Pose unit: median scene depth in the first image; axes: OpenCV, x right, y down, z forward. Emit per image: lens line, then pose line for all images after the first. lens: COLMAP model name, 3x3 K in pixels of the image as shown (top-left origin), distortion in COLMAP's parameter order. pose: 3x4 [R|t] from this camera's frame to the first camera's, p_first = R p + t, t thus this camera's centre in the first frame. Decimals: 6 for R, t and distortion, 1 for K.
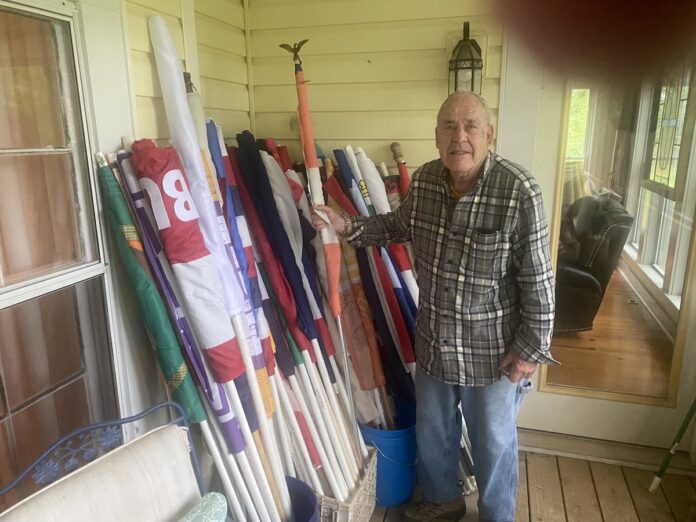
lens RADIAL K [[527.5, 0, 356.2], [0, 527.5, 268.2], [0, 0, 1]] dist [0.023568, -0.019387]
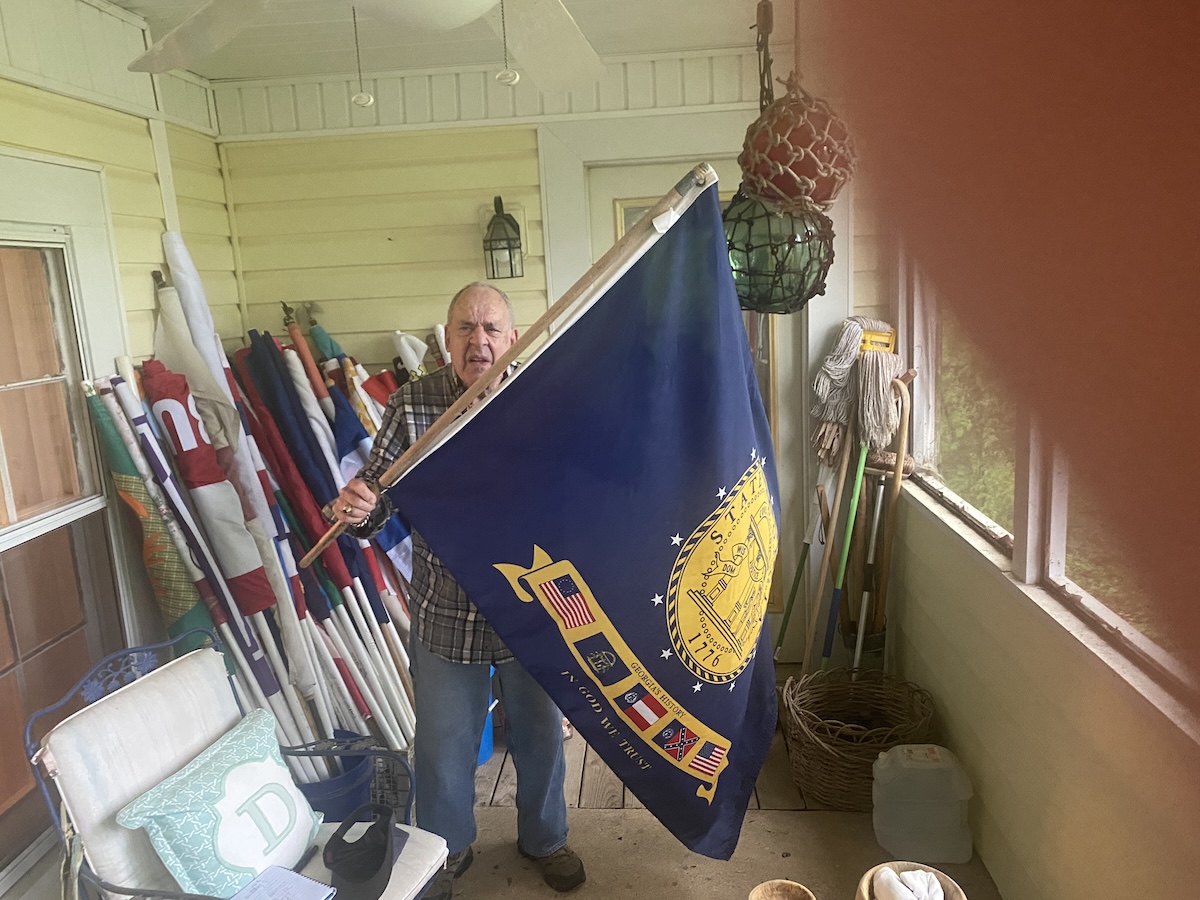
lens RADIAL K [[909.5, 0, 597.4], [0, 909.5, 452.9], [0, 0, 1]] dist [0.023568, -0.019387]
pose [[0.975783, -0.088297, 0.200130, 0.036524], [0.101618, 0.993173, -0.057276, 0.079858], [-0.193706, 0.076226, 0.978094, -0.610361]]
